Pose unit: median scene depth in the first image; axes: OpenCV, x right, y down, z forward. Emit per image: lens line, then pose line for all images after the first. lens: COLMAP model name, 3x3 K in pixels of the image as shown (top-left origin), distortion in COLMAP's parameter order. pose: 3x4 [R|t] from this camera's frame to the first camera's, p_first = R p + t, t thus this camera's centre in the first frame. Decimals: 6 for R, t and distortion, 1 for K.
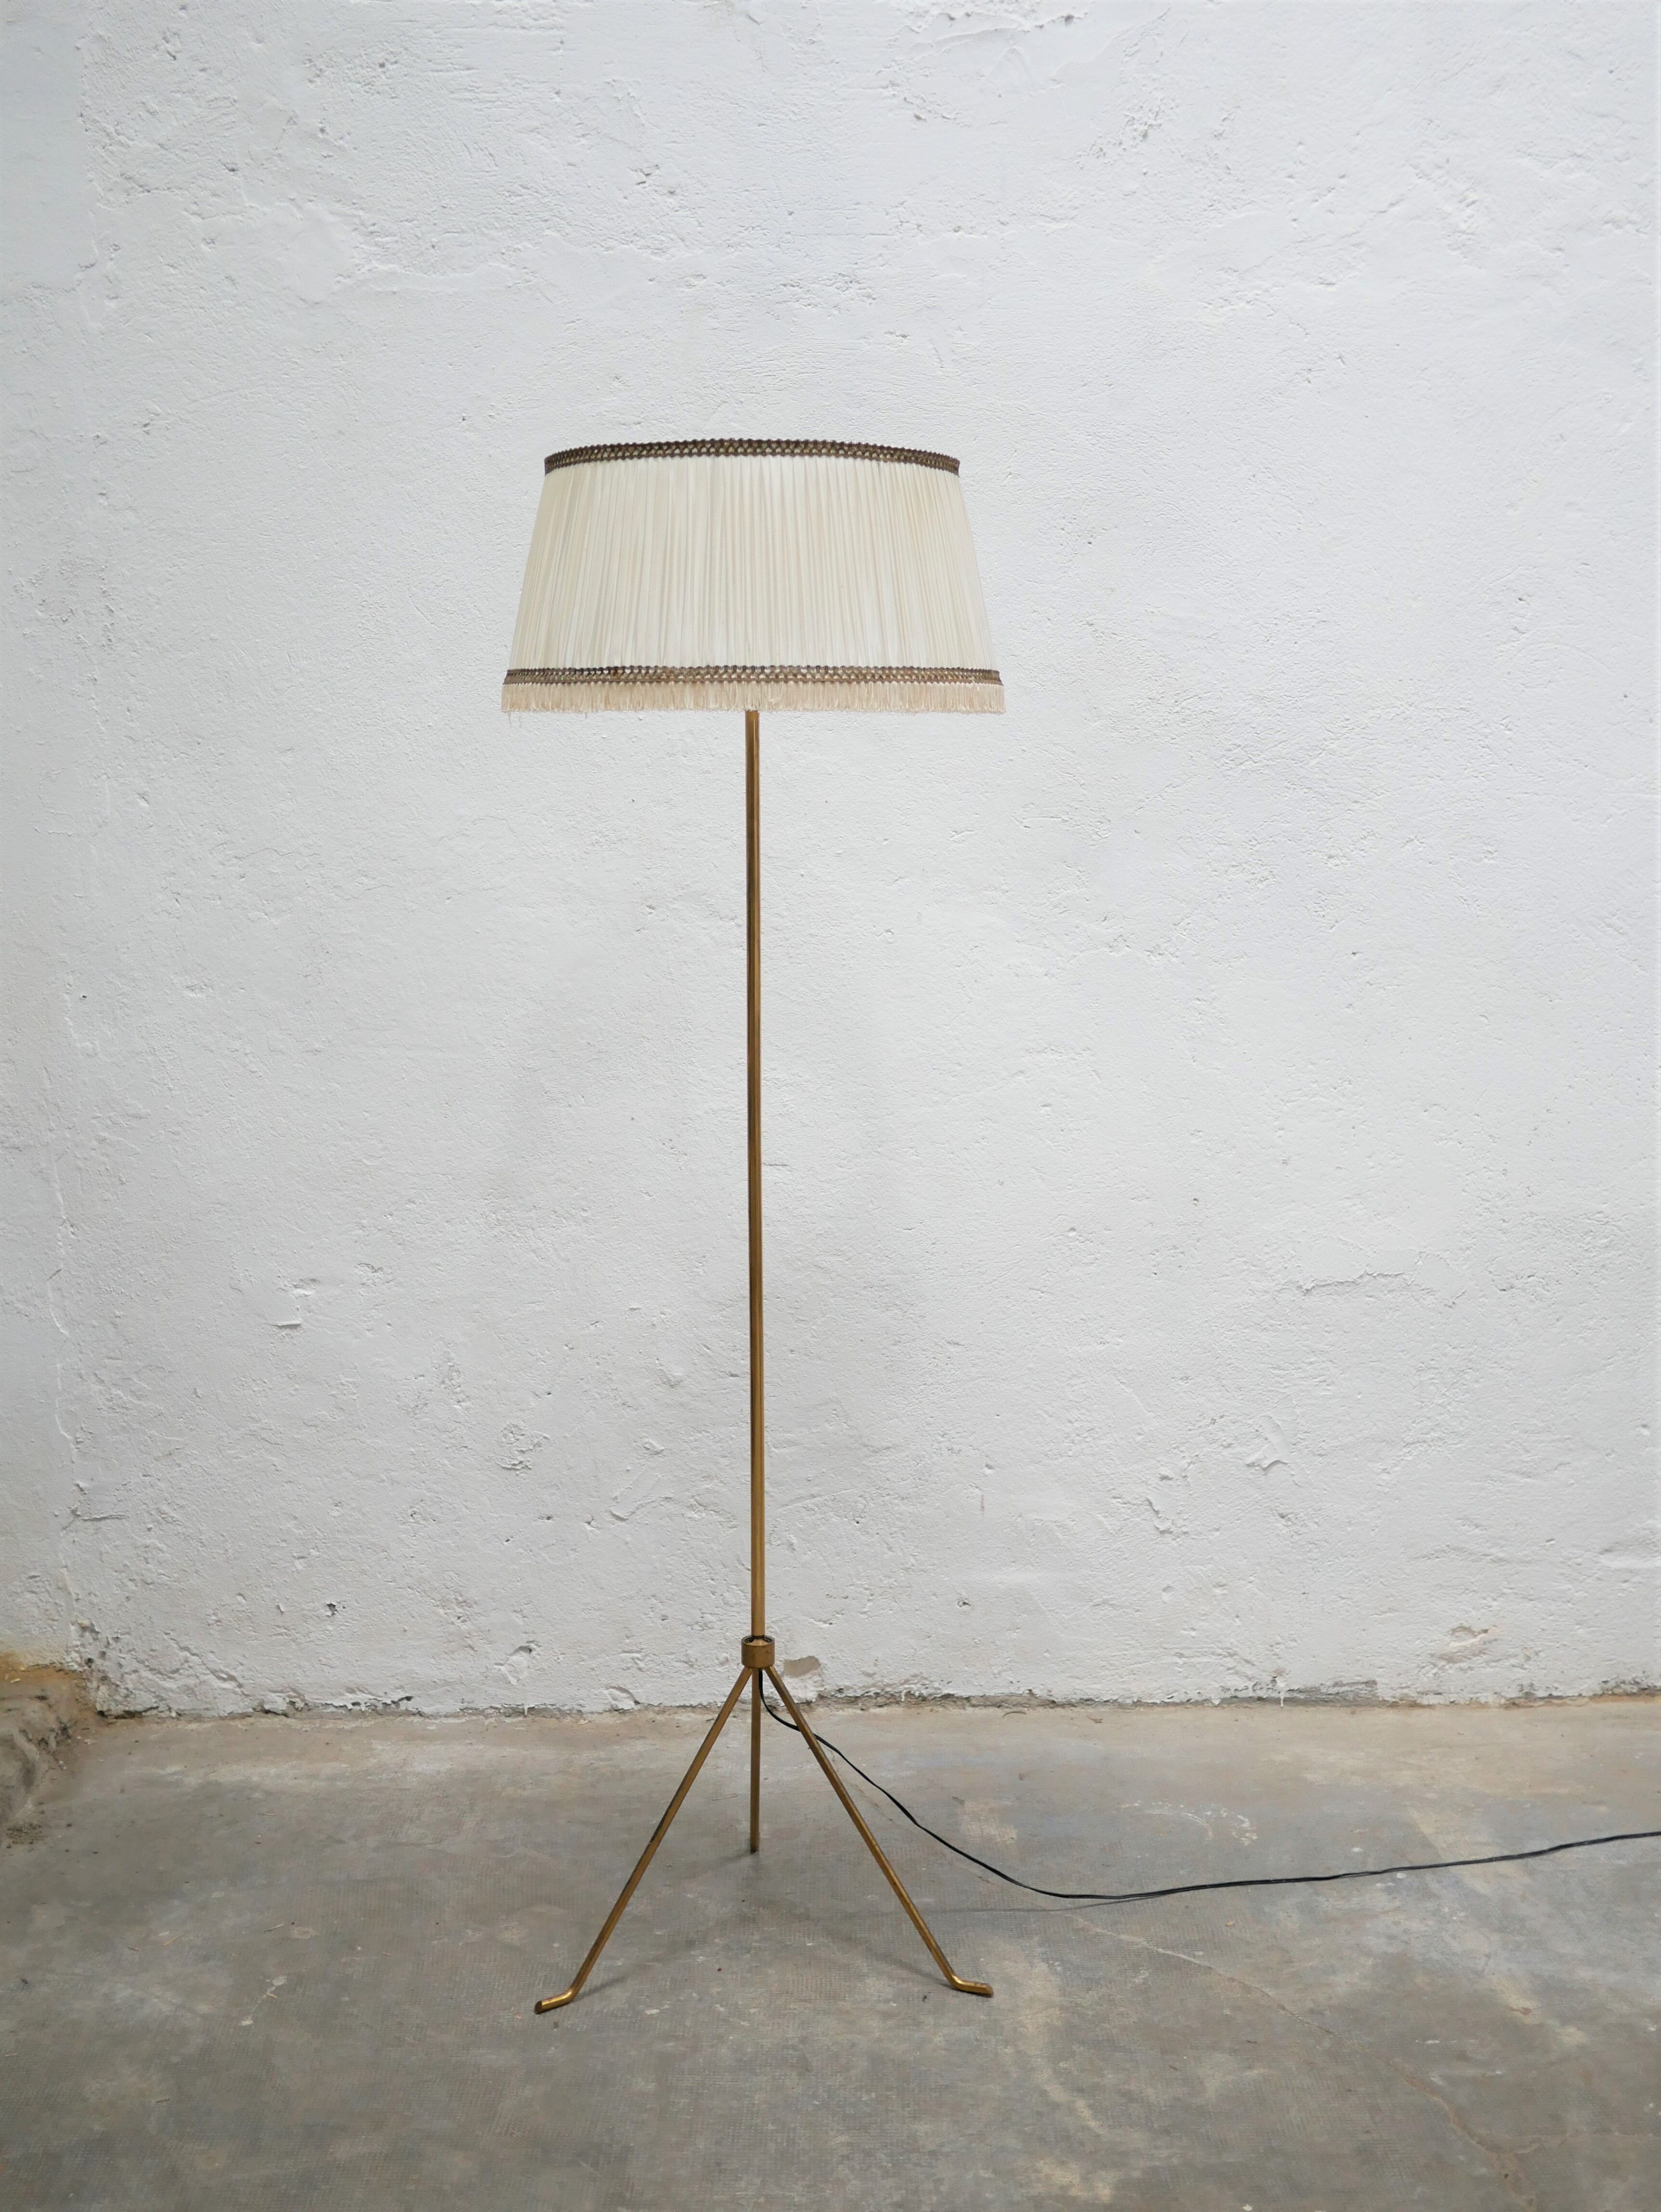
lens RADIAL K [[2562.7, 0, 830.5], [0, 2562.7, 1106.0], [0, 0, 1]] dist [-0.035140, 0.051897]
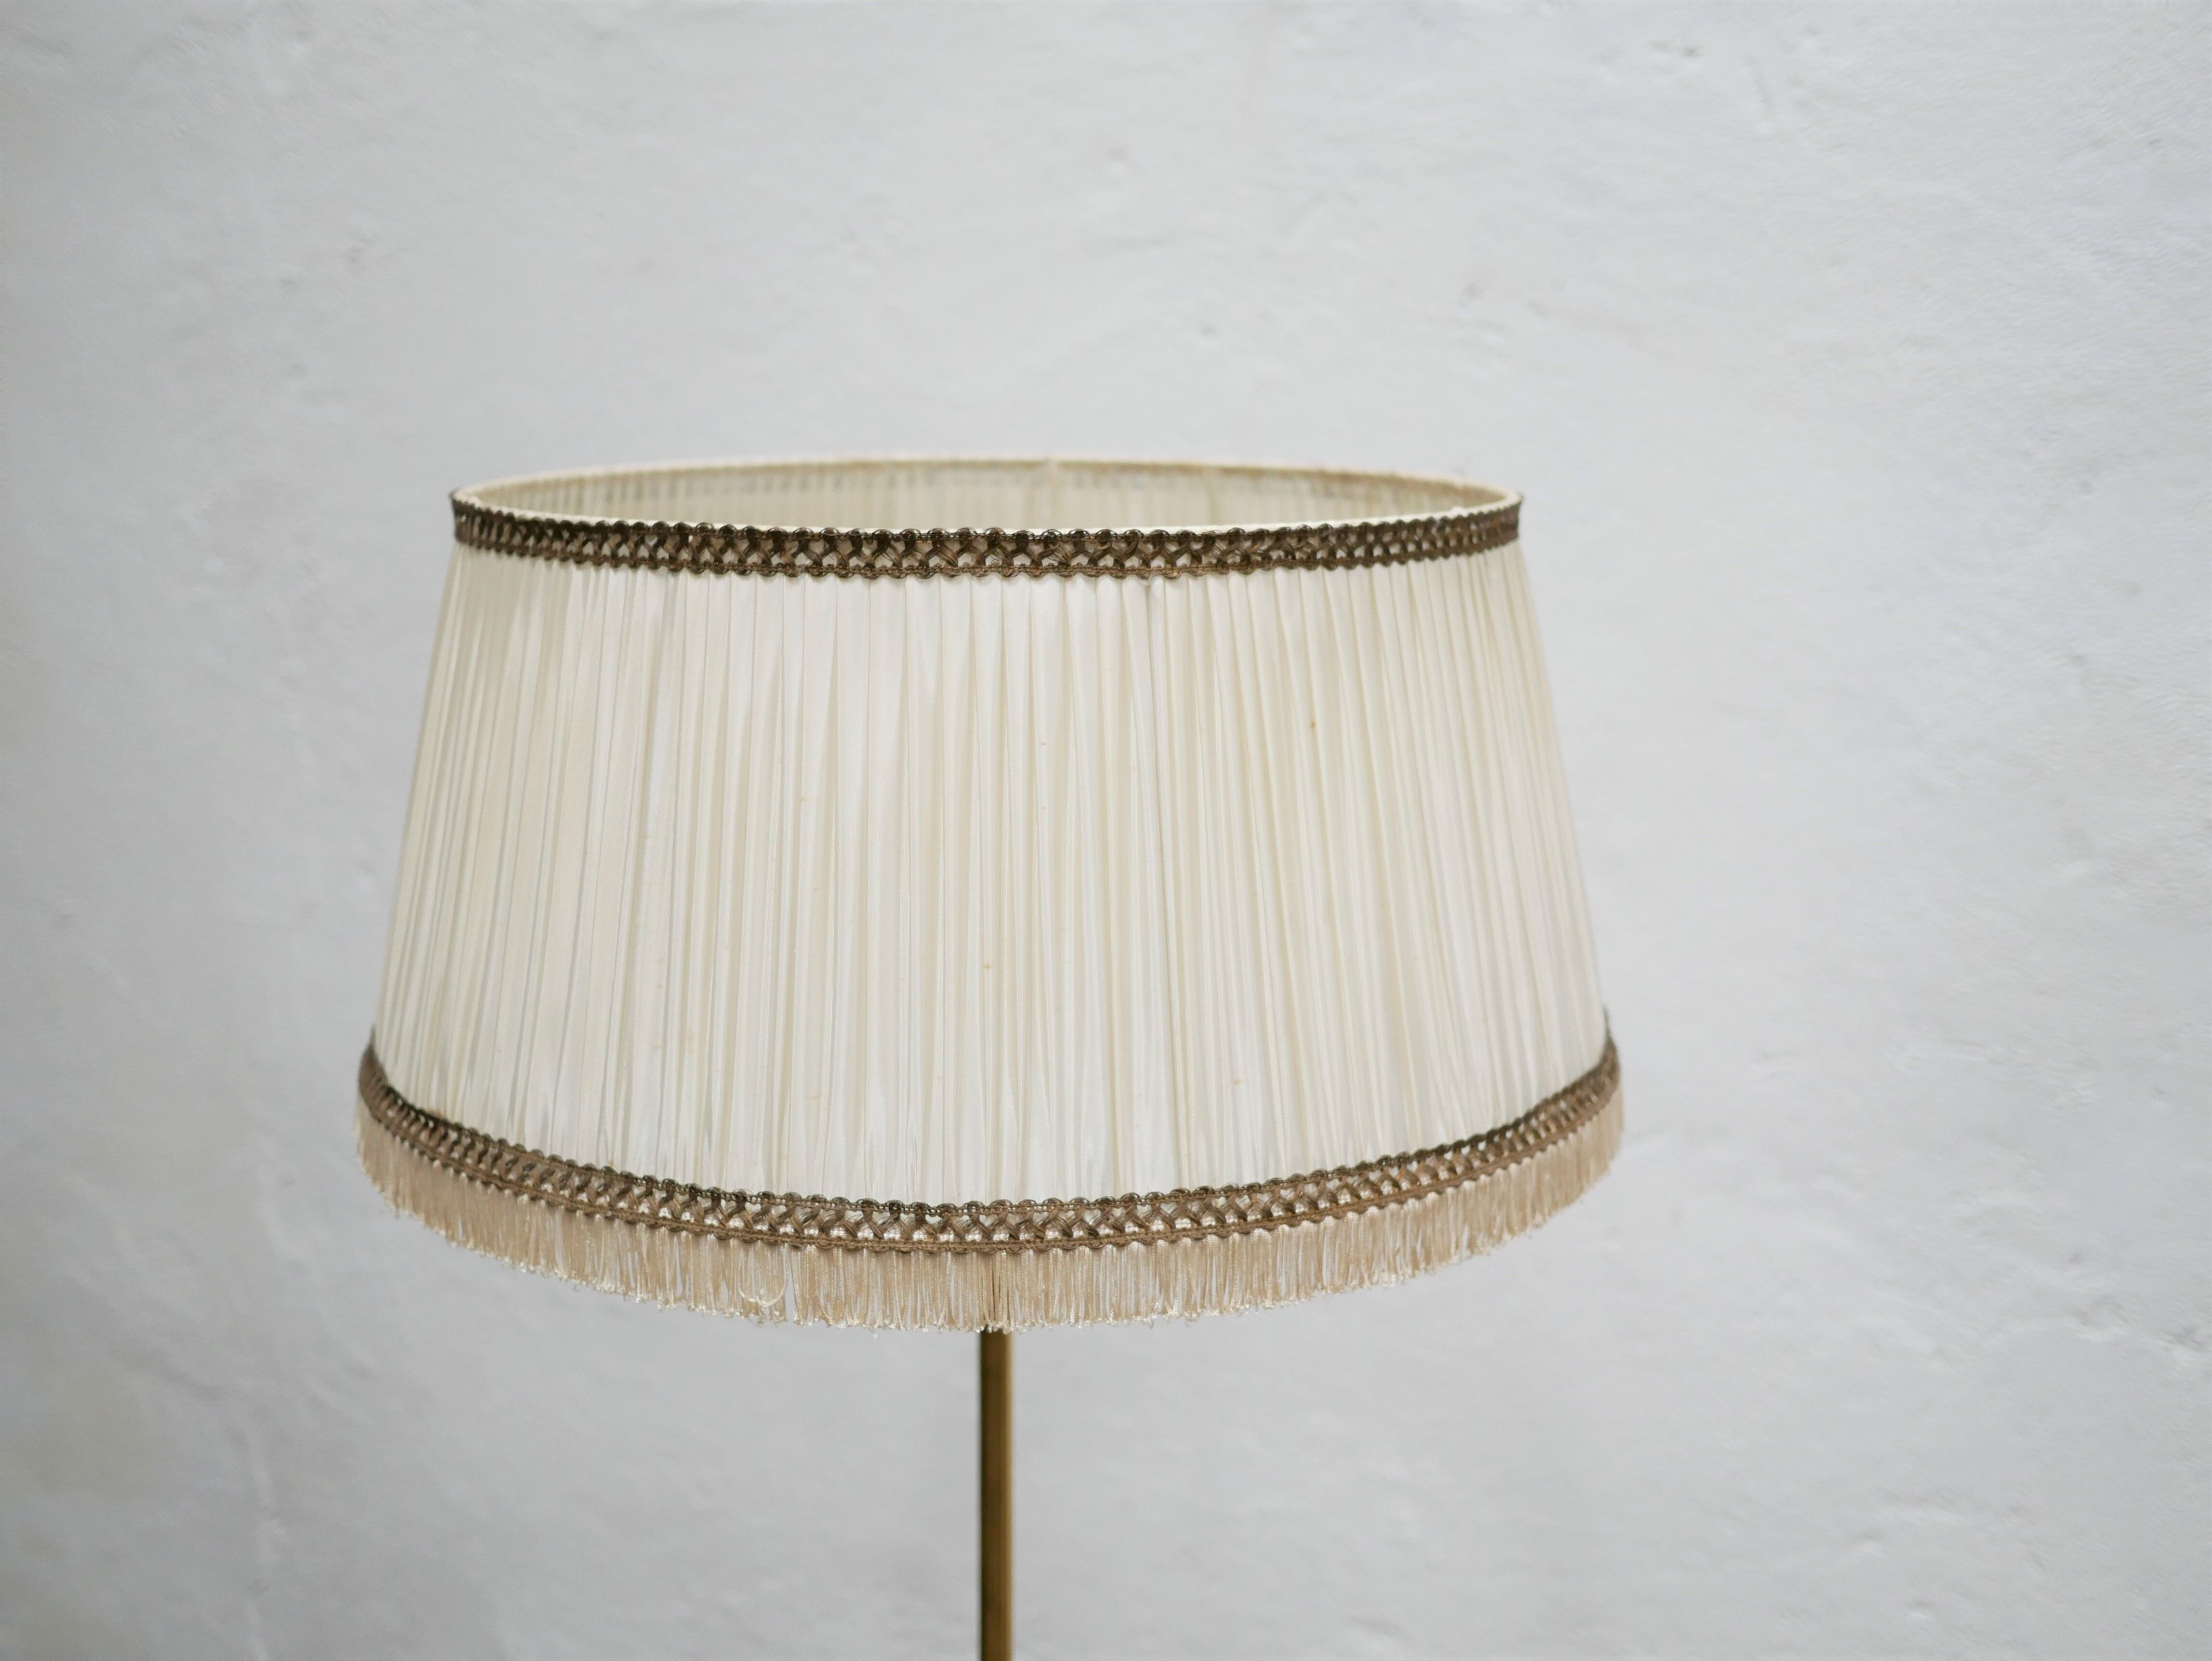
lens RADIAL K [[2537.2, 0, 1069.8], [0, 2537.2, 829.1], [0, 0, 1]] dist [-0.001737, -0.008699]
pose [[0.931727, 0.072005, -0.355951, 0.113131], [-0.053130, 0.996628, 0.062534, -0.206017], [0.359253, -0.039353, 0.932410, 0.585462]]
